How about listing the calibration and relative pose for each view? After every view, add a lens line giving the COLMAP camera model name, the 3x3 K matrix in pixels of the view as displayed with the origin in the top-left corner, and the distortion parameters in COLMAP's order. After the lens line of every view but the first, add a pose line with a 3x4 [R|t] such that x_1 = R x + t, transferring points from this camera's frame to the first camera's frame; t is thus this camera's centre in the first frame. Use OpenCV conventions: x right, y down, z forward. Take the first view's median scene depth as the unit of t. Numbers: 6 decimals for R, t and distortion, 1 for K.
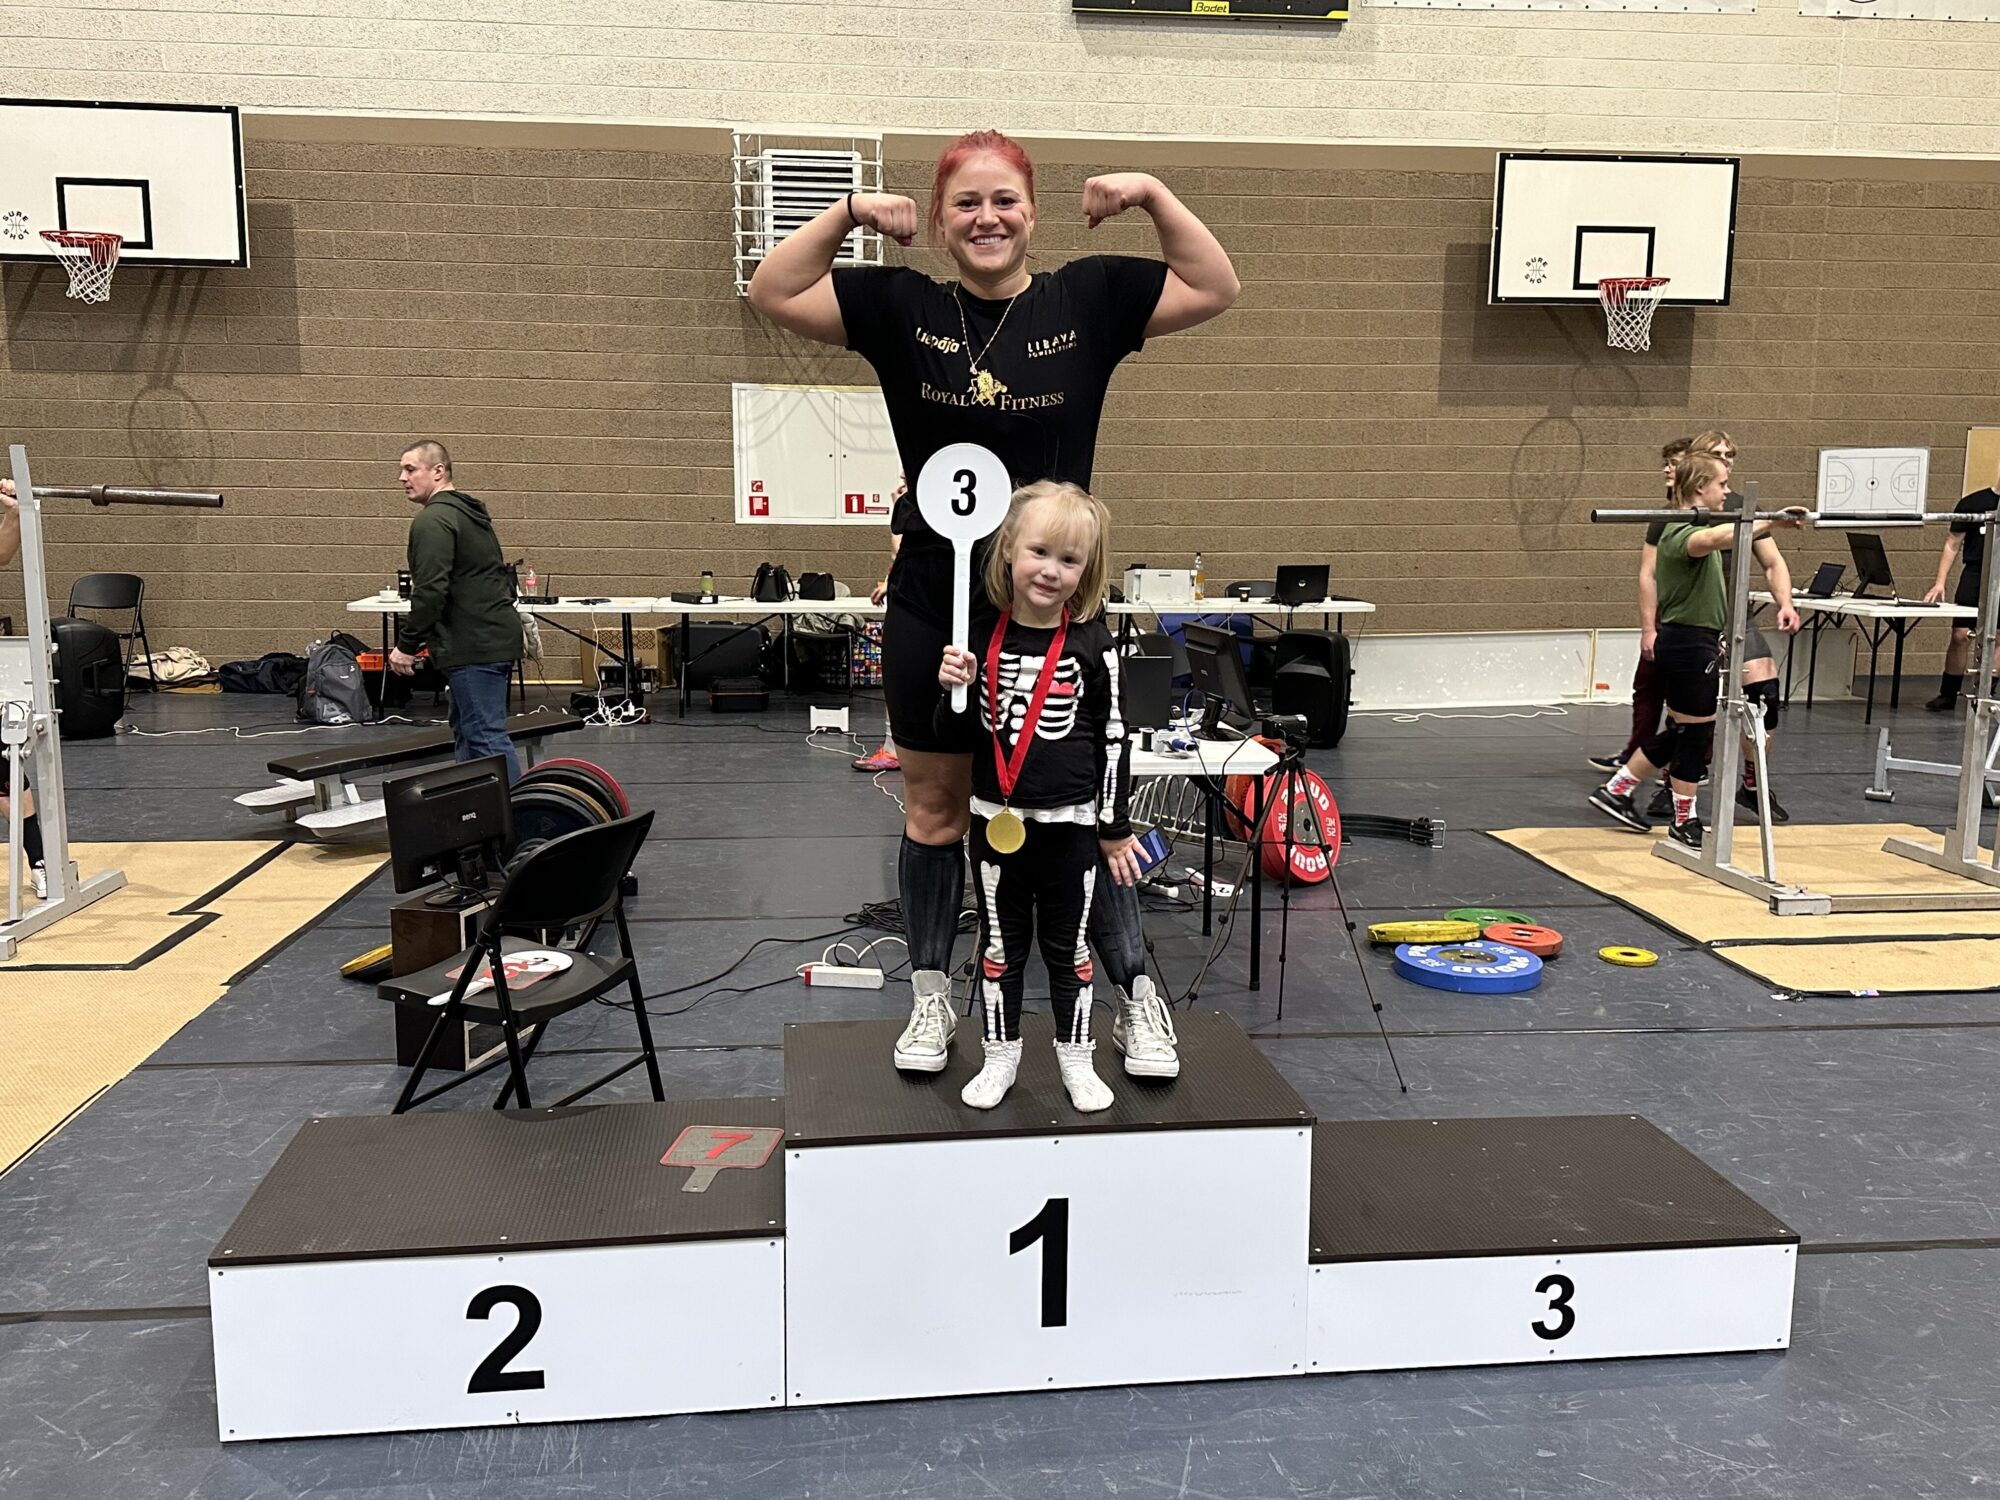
lens RADIAL K [[1755.0, 0, 1015.2], [0, 1755.0, 759.2], [0, 0, 1]] dist [0.133595, -0.237753]
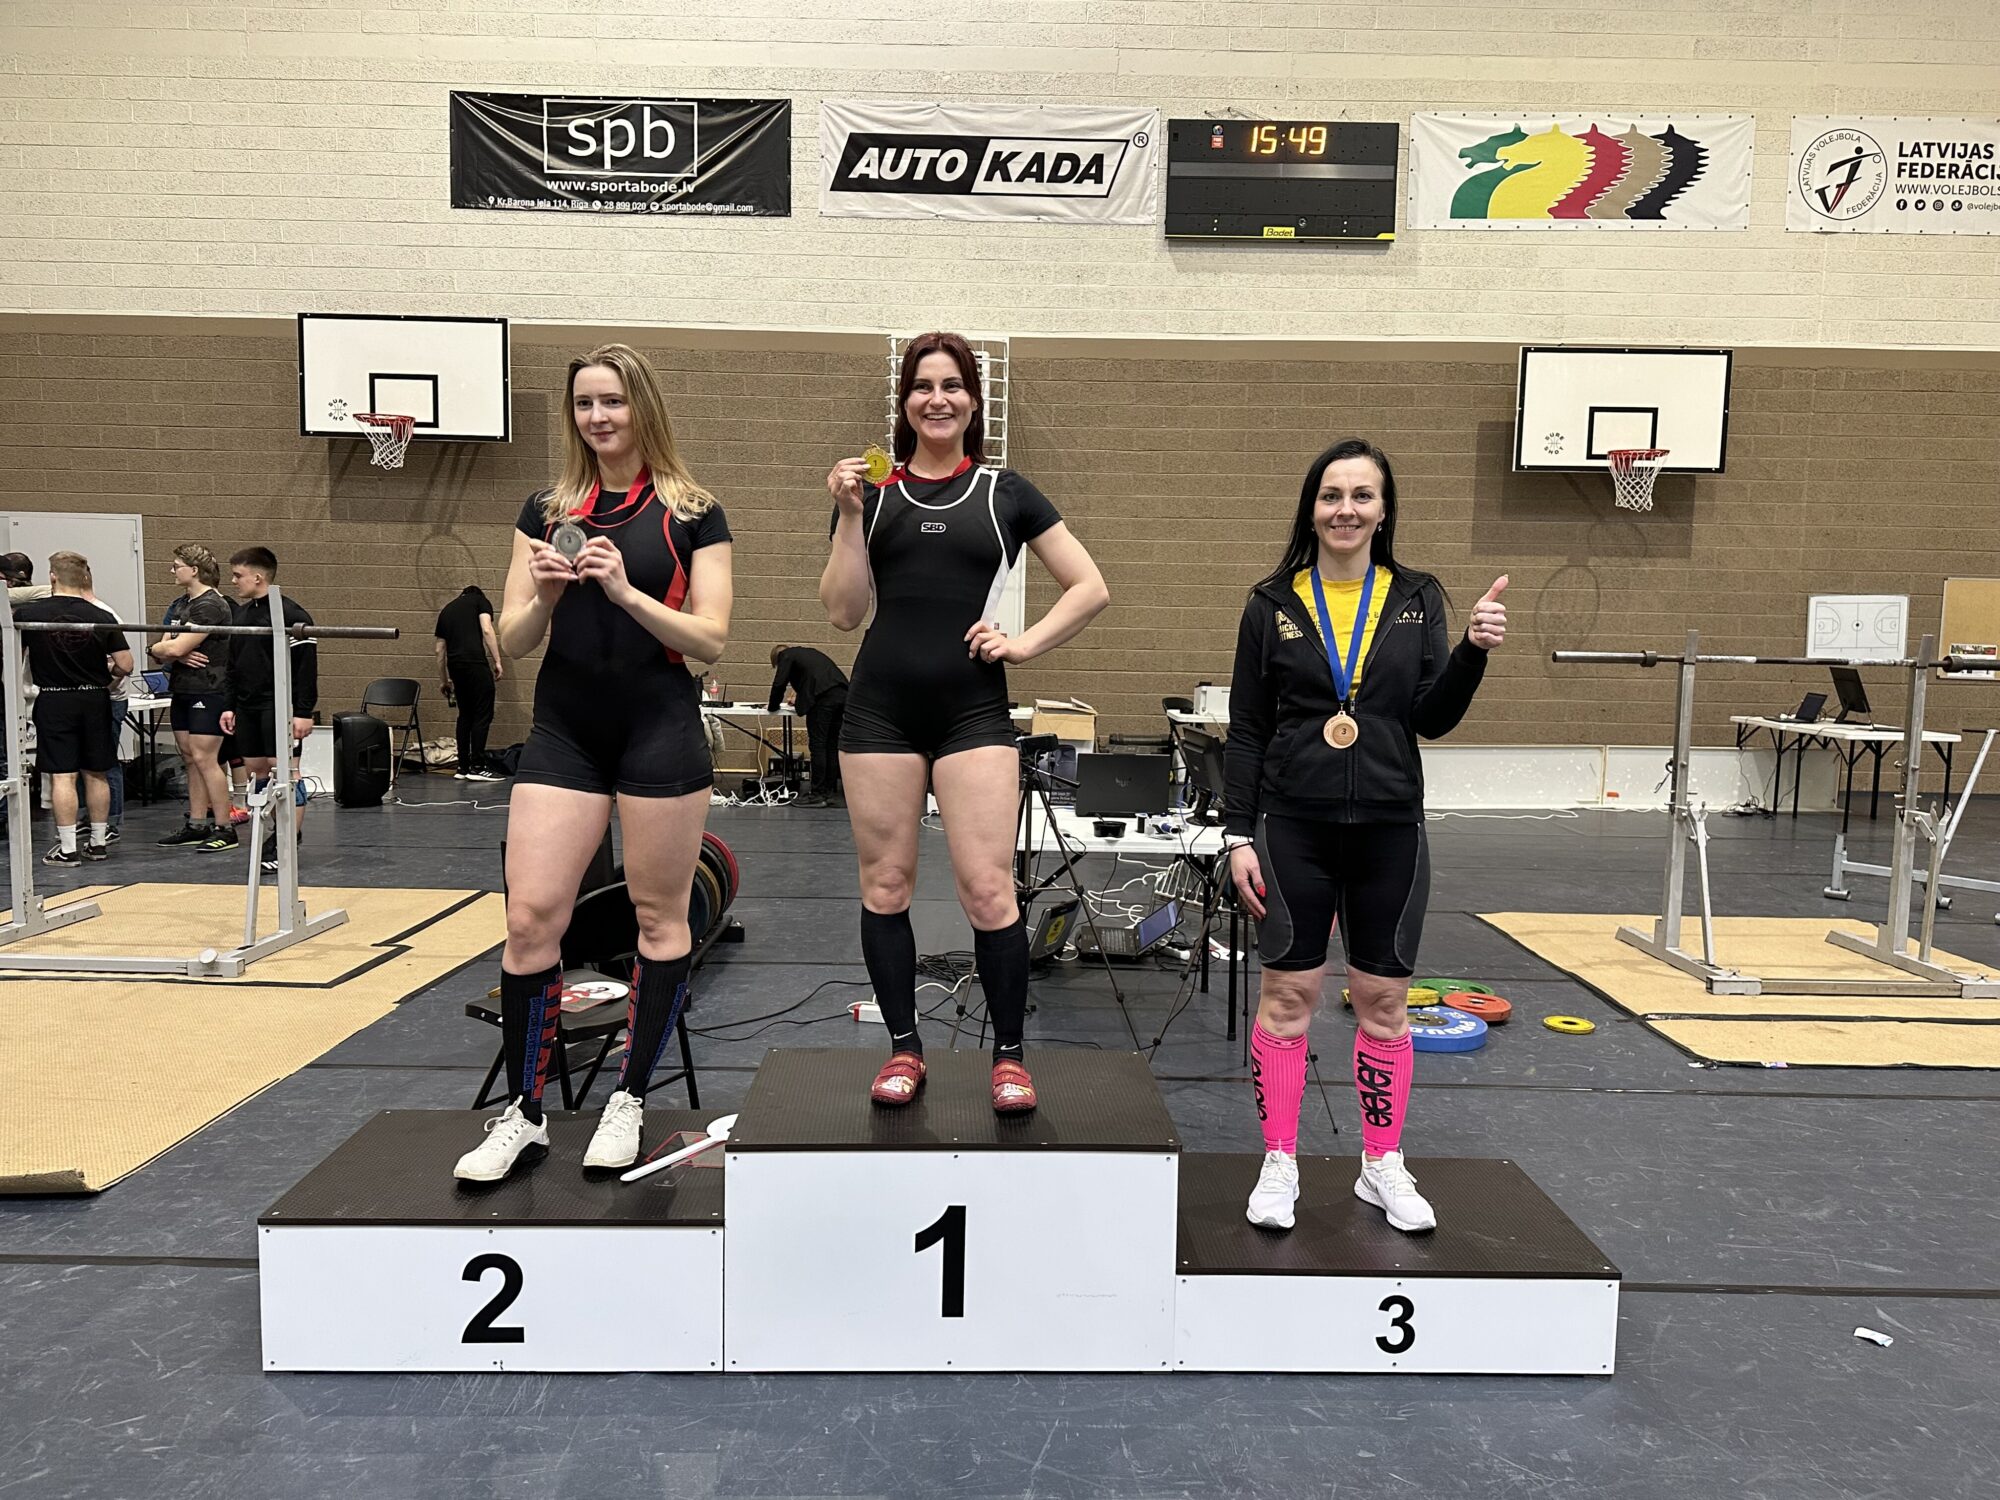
lens RADIAL K [[1451.2, 0, 1017.2], [0, 1451.2, 751.0], [0, 0, 1]] dist [0.107798, -0.168040]
pose [[0.994829, 0.020516, -0.099475, 0.058928], [-0.026871, 0.997654, -0.062971, 0.002646], [0.097949, 0.065318, 0.993046, 0.005977]]
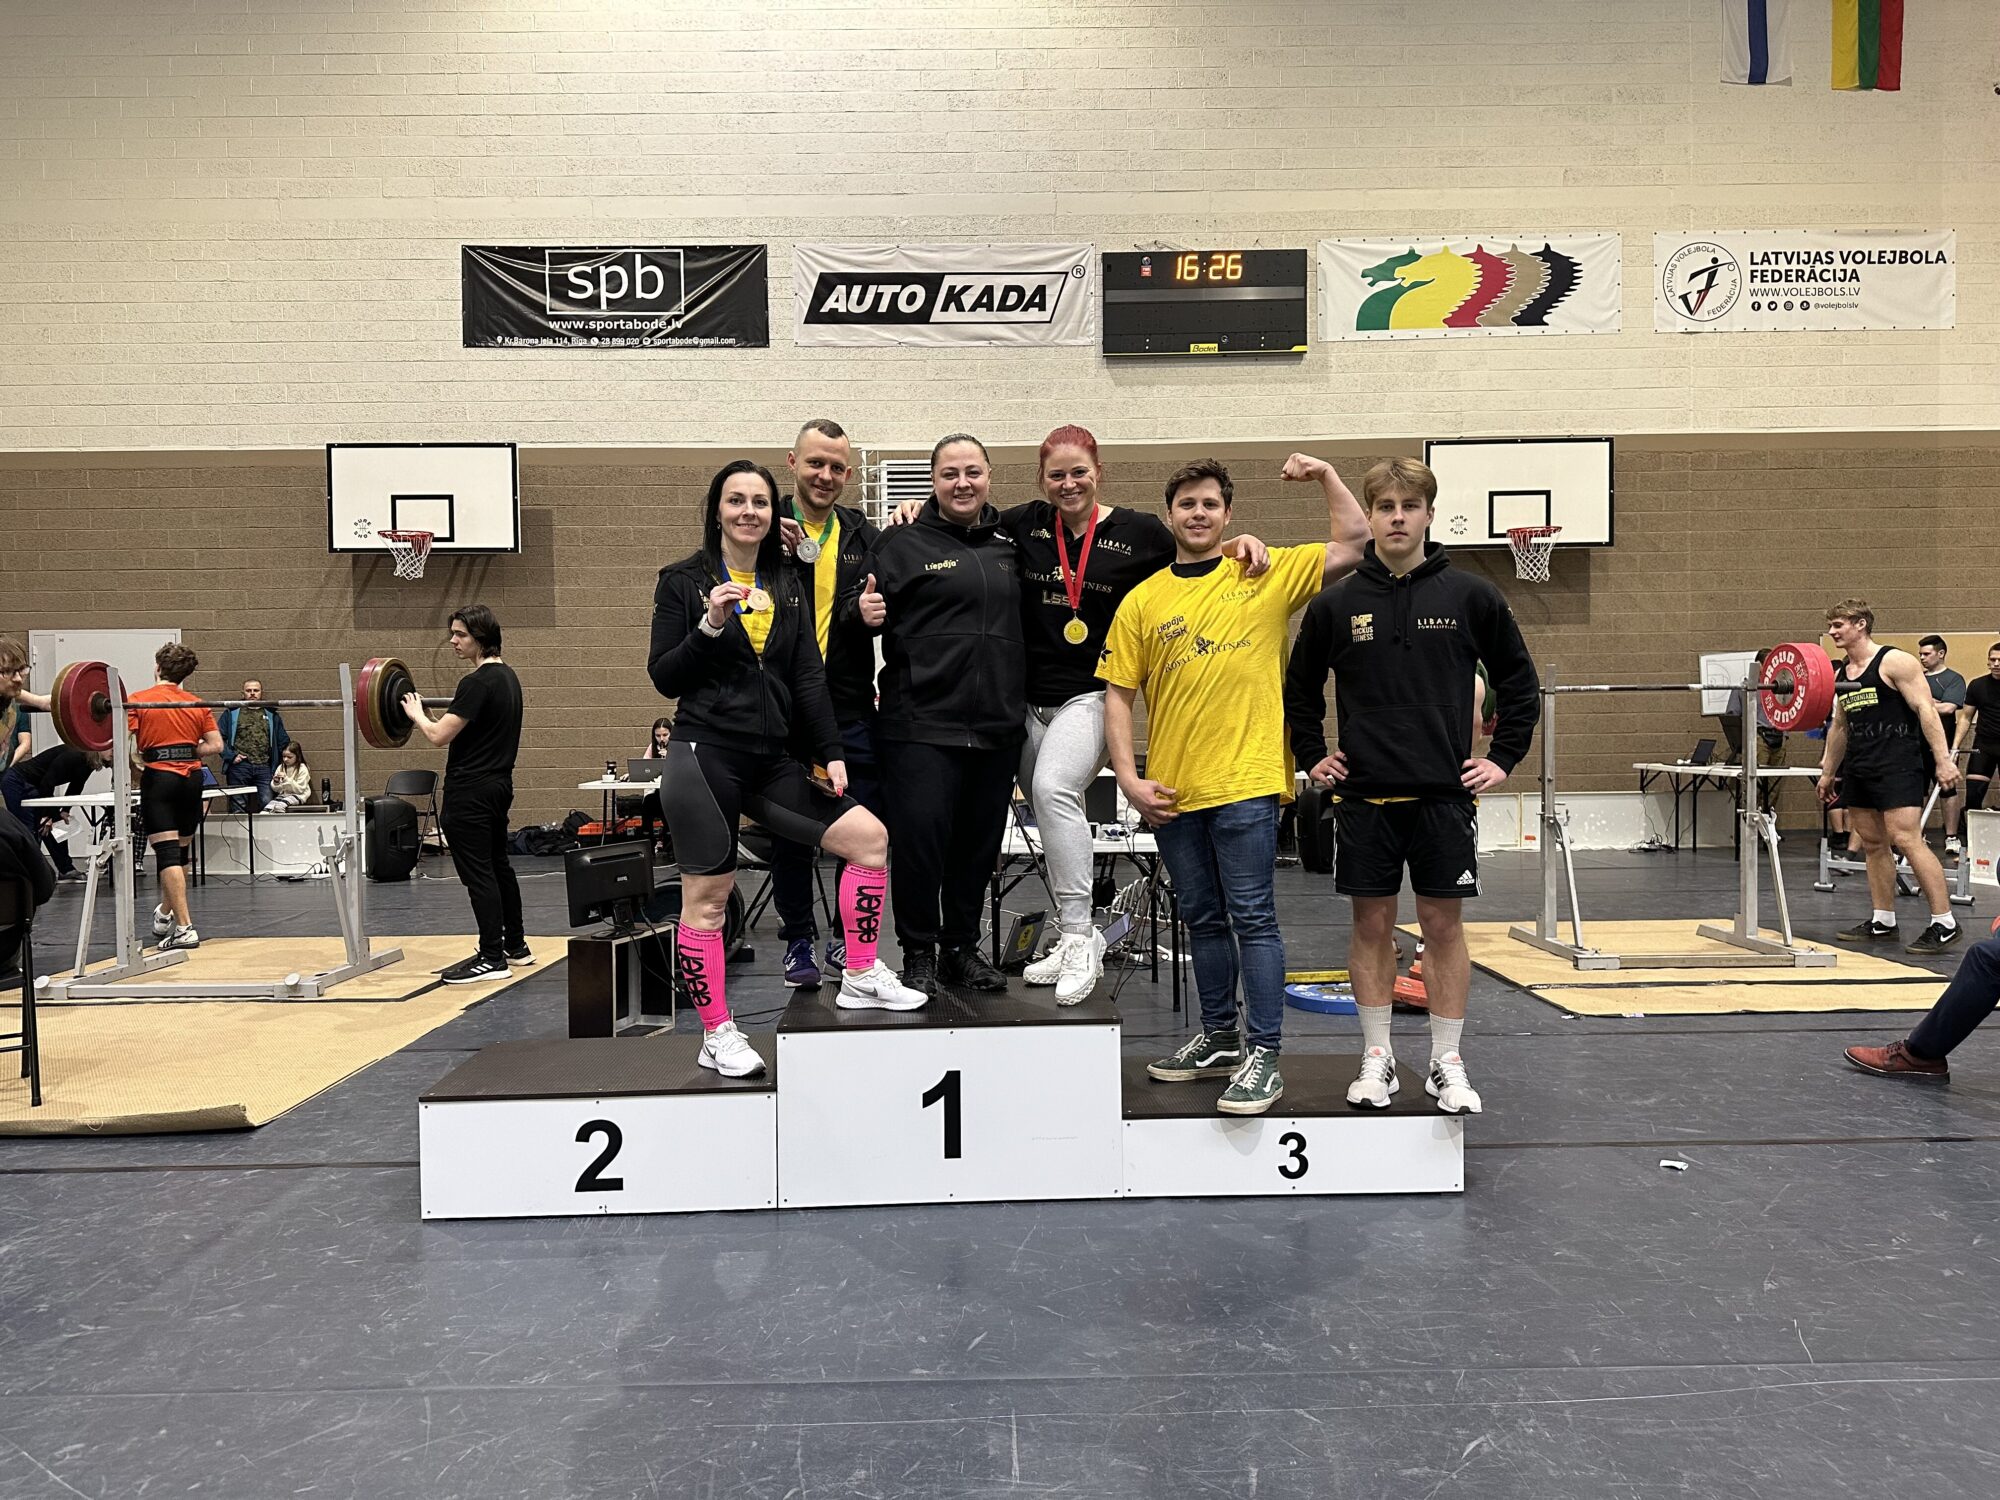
lens RADIAL K [[1414.4, 0, 1000.0], [0, 1414.4, 750.0], [0, 0, 1]] dist [0.192427, -0.383016]
pose [[0.995847, -0.019447, -0.088938, 0.068925], [0.007221, 0.990713, -0.135777, 0.053380], [0.090753, 0.134571, 0.986739, -0.101474]]
